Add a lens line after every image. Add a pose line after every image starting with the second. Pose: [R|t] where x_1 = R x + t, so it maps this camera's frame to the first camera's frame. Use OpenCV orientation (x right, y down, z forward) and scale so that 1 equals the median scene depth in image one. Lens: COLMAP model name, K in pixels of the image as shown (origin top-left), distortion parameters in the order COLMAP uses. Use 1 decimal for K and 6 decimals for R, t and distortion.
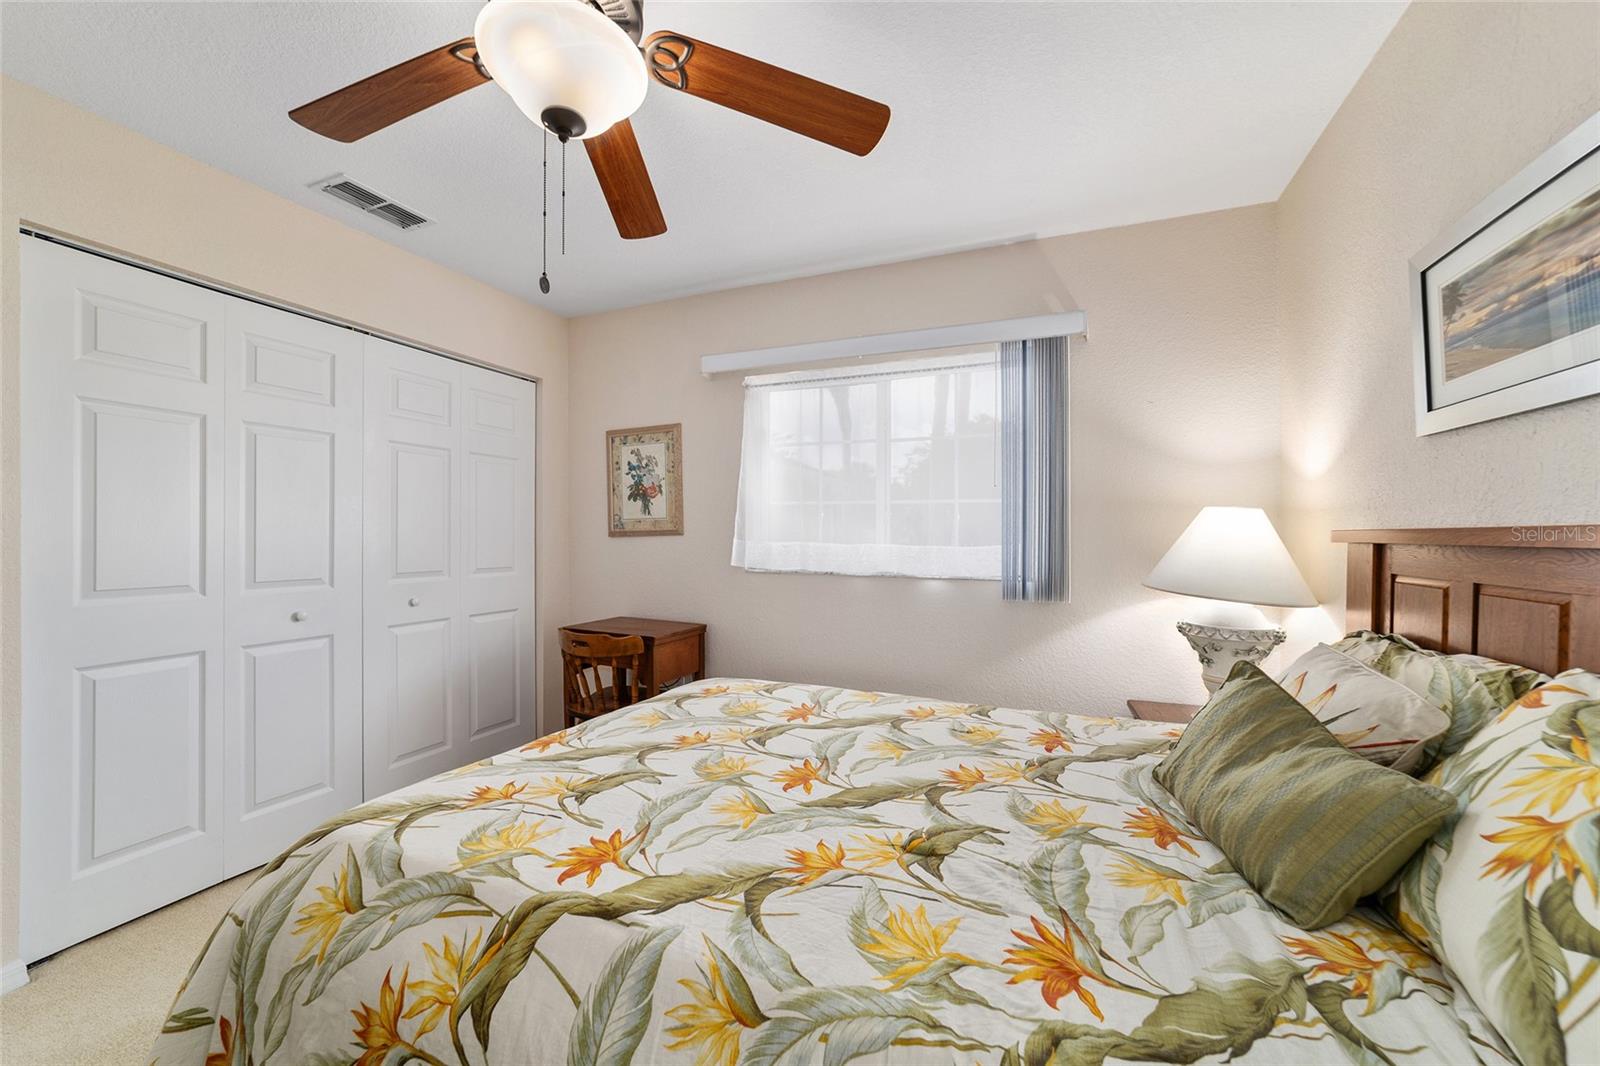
lens RADIAL K [[613.7, 0, 798.5], [0, 613.7, 538.1], [0, 0, 1]] dist [-0.011076, 0.004901]
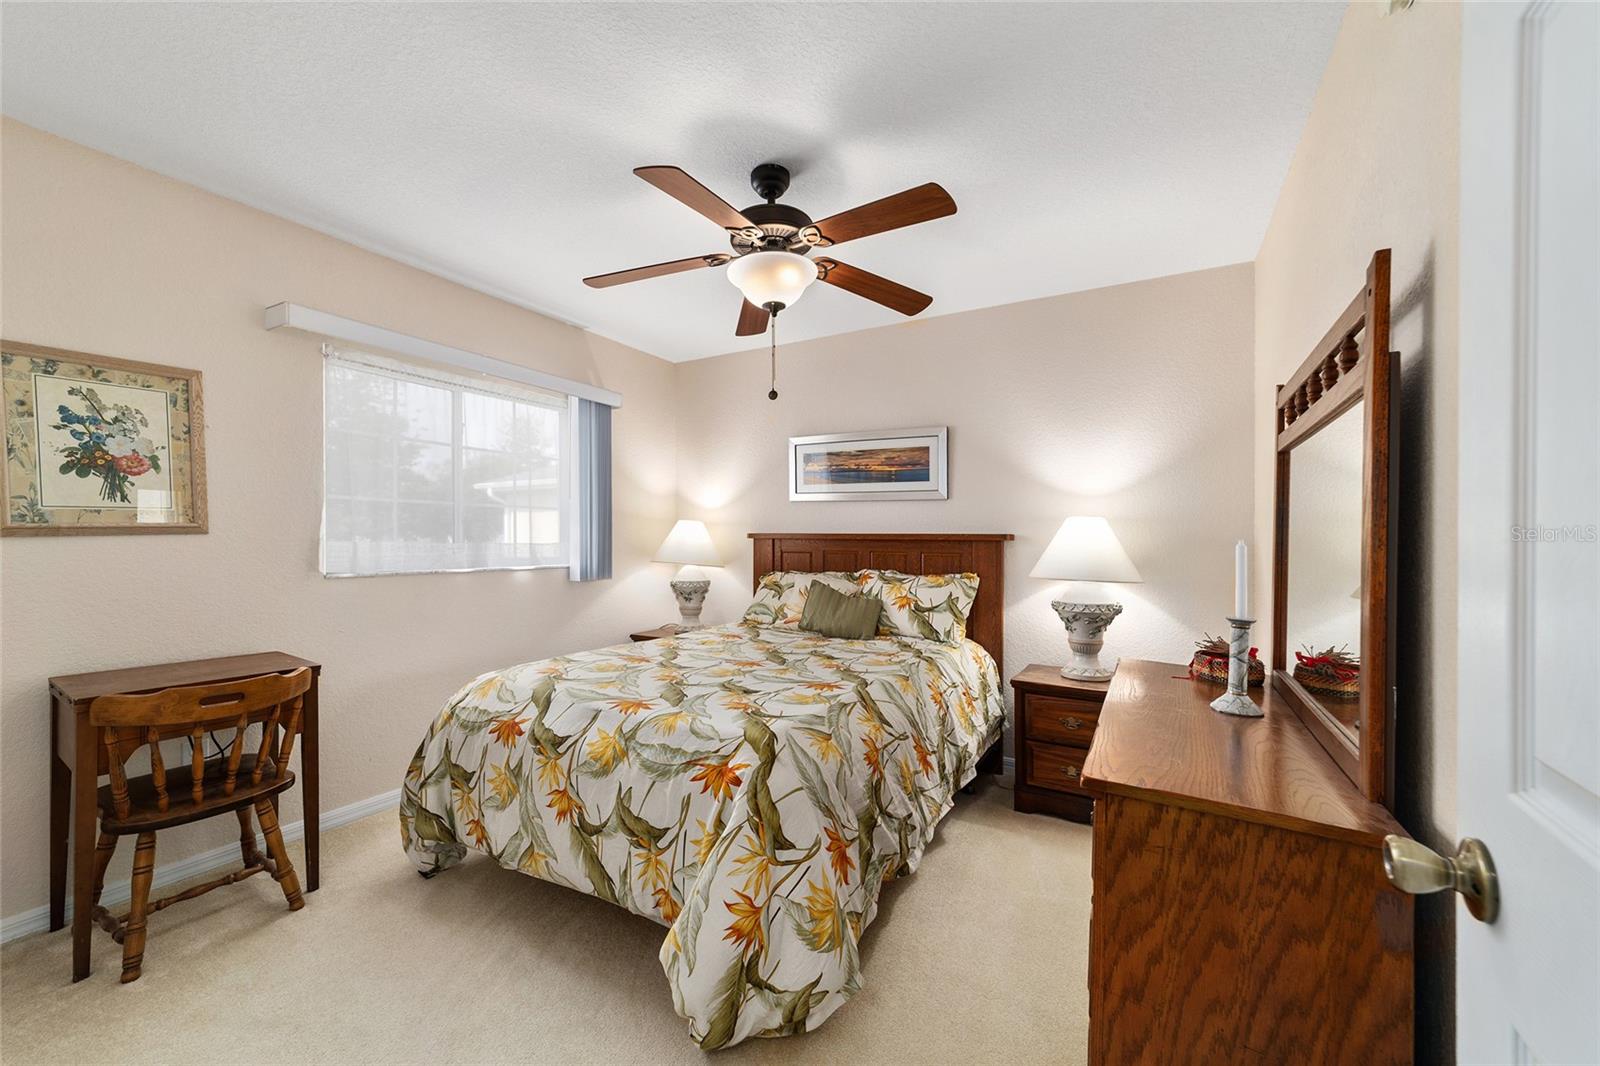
lens RADIAL K [[613.7, 0, 797.9], [0, 613.7, 531.1], [0, 0, 1]] dist [-0.011076, 0.004901]
pose [[0.114438, -0.004821, 0.993419, -0.784401], [-0.011227, 0.999918, 0.006146, -0.019360], [-0.993367, -0.011856, 0.114375, 0.251264]]
